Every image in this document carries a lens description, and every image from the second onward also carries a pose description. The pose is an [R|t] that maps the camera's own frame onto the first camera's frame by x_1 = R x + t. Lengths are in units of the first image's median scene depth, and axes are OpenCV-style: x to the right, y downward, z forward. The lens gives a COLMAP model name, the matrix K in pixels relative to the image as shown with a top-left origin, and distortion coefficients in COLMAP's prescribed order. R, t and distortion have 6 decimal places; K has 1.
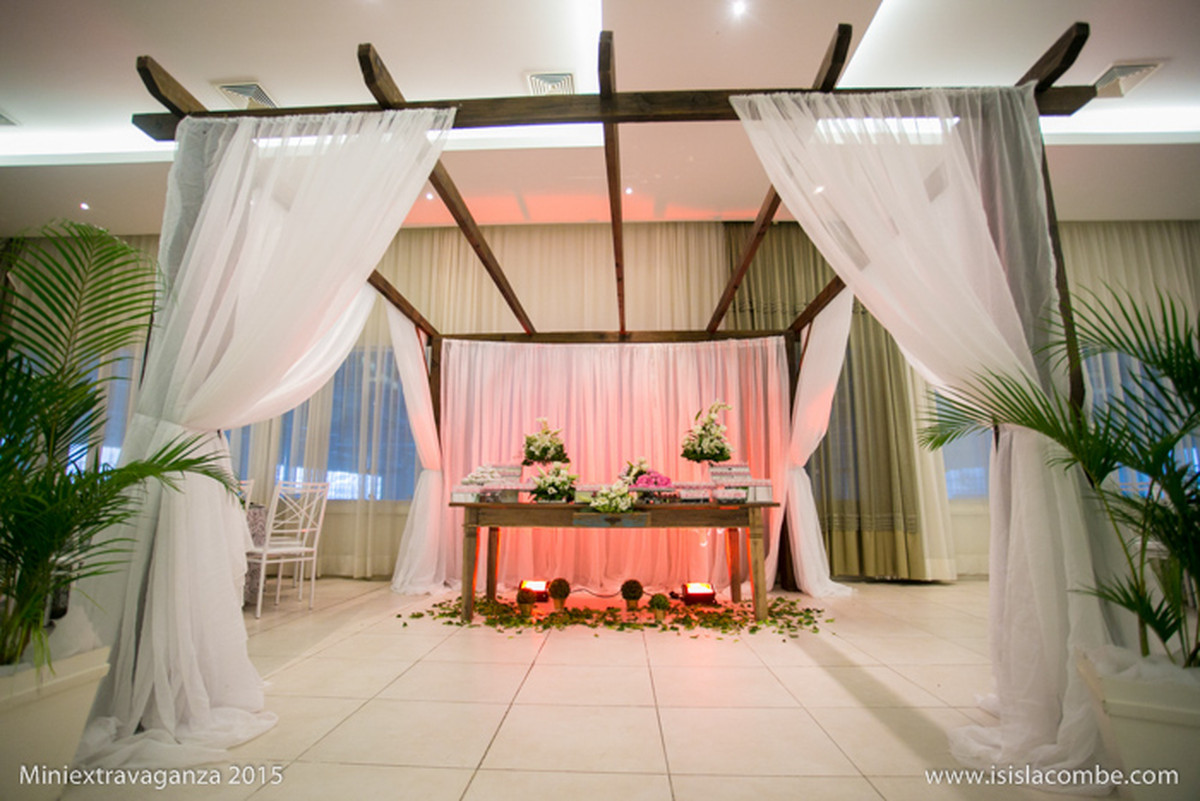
lens RADIAL K [[598.1, 0, 591.9], [0, 598.1, 394.5], [0, 0, 1]] dist [-0.036592, 0.009358]
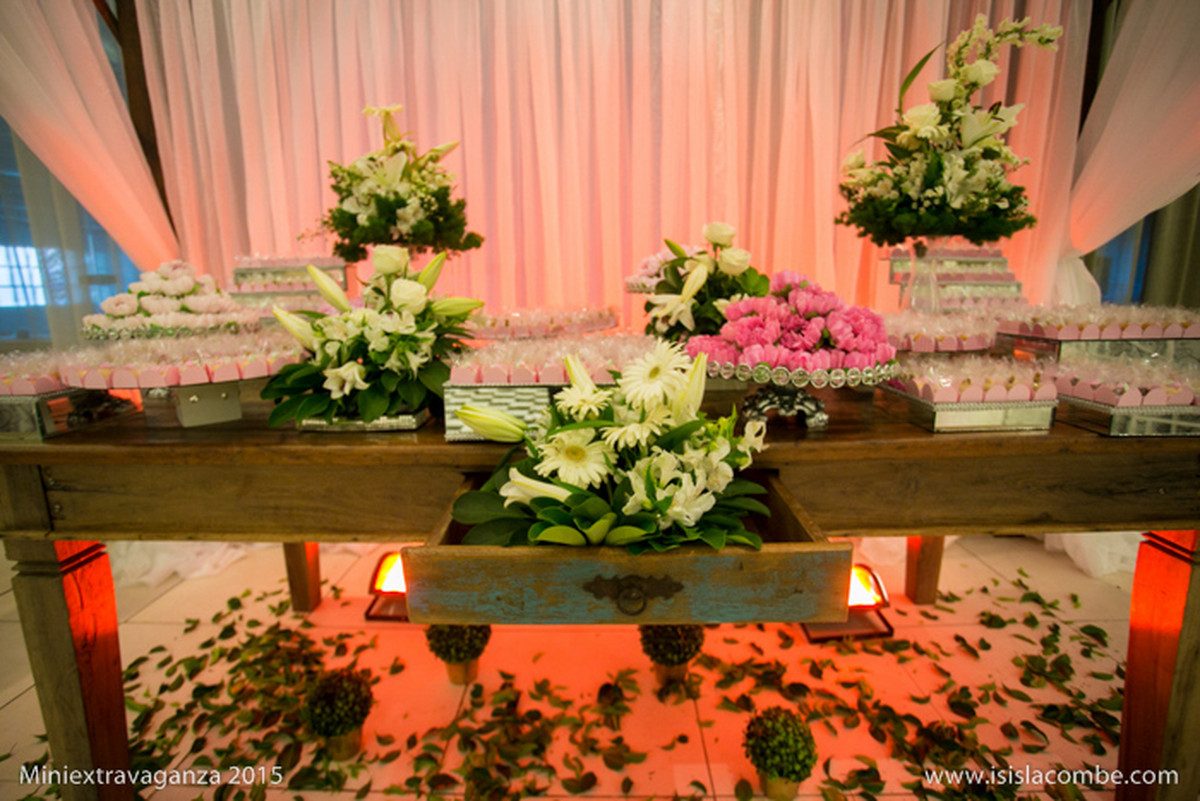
lens RADIAL K [[598.1, 0, 601.8], [0, 598.1, 407.9], [0, 0, 1]] dist [-0.036592, 0.009358]
pose [[0.999235, -0.021680, 0.032548, 0.018466], [0.008382, 0.931654, 0.363250, 0.083424], [-0.038199, -0.362700, 0.931123, 0.717101]]
